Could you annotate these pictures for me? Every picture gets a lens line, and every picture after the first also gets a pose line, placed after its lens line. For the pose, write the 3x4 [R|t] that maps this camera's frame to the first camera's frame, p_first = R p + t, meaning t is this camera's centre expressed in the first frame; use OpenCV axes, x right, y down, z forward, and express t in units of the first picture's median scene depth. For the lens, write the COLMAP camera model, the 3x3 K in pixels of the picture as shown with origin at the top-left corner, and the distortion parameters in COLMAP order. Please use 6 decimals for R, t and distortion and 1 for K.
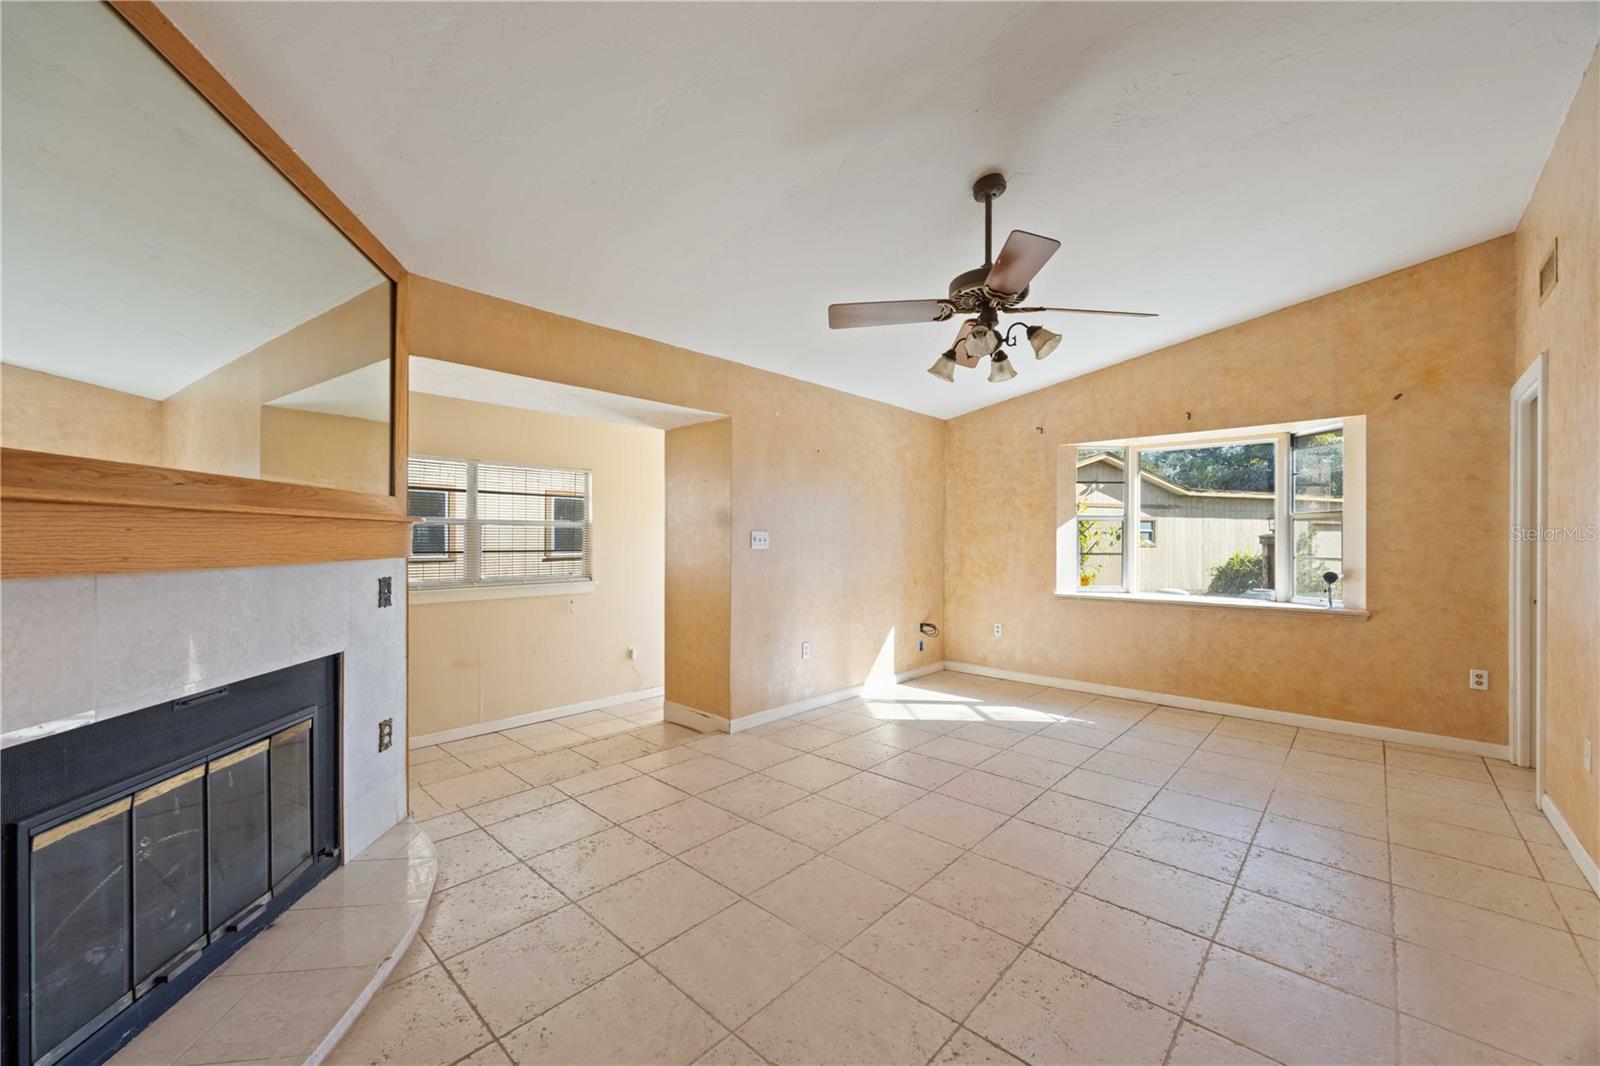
lens RADIAL K [[608.2, 0, 804.9], [0, 608.2, 543.7], [0, 0, 1]] dist [-0.003204, 0.000398]
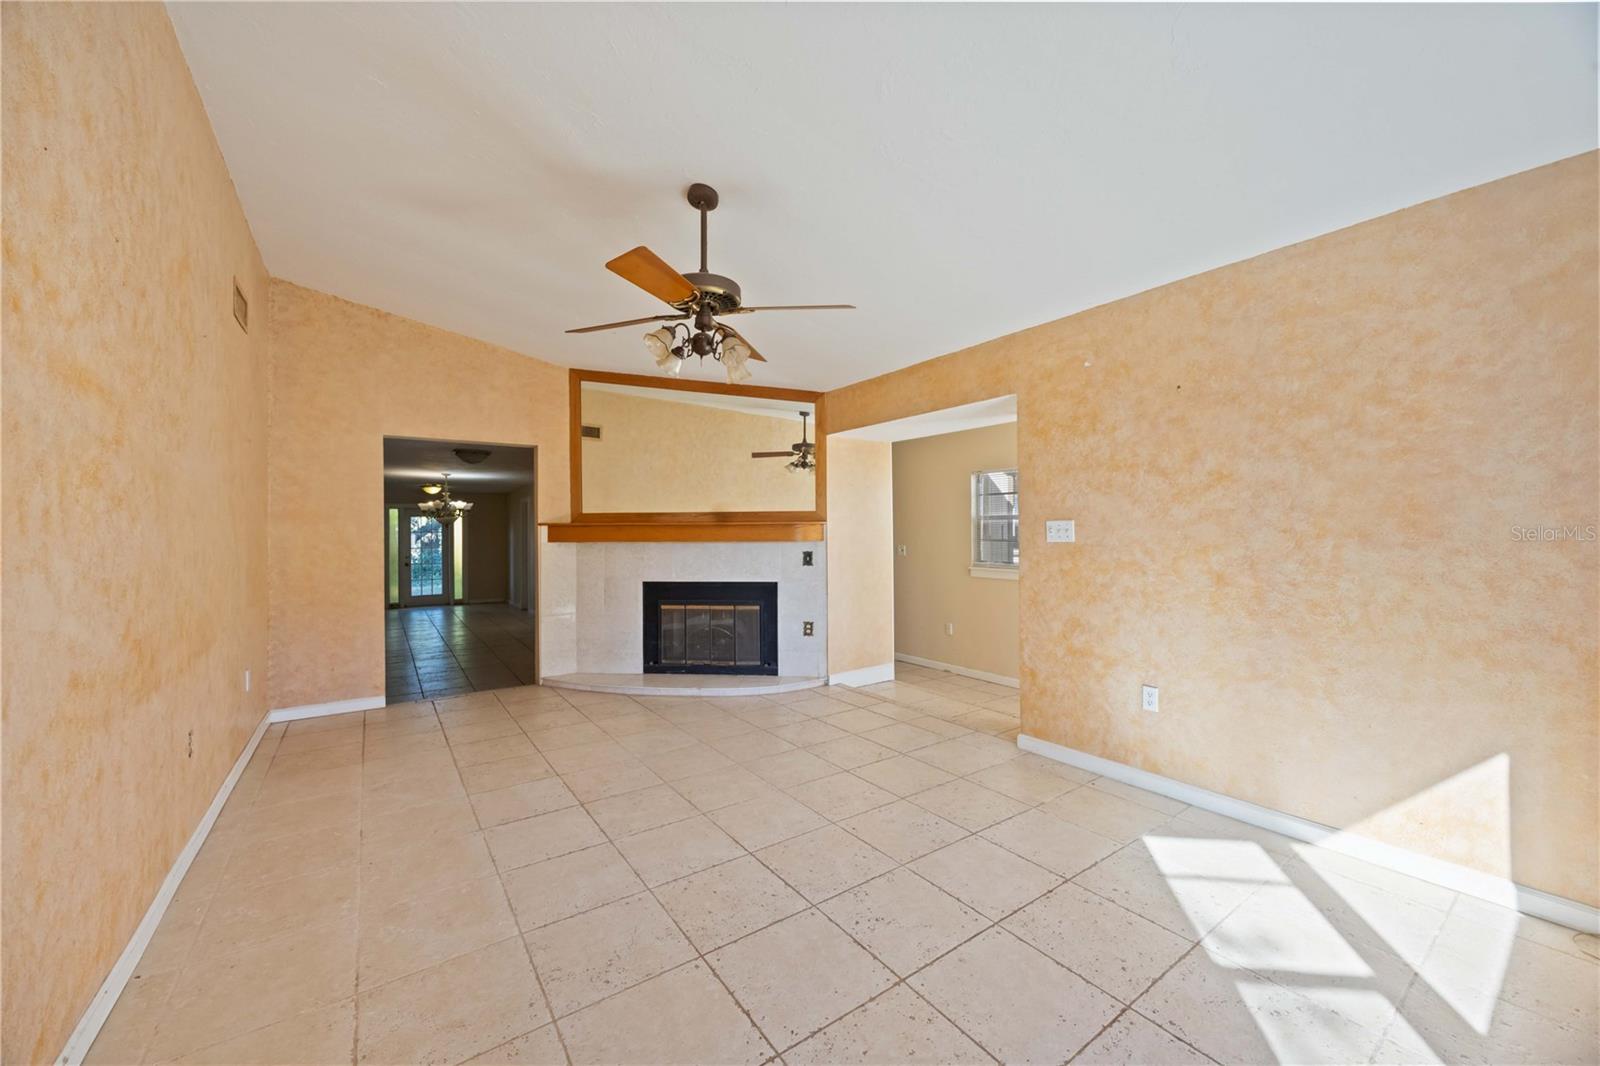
lens RADIAL K [[608.2, 0, 804.3], [0, 608.2, 529.2], [0, 0, 1]] dist [-0.003204, 0.000398]
pose [[-0.193573, -0.003050, -0.981081, 0.926323], [0.001270, 0.999994, -0.003359, -0.007682], [0.981085, -0.001896, -0.193567, 0.978107]]
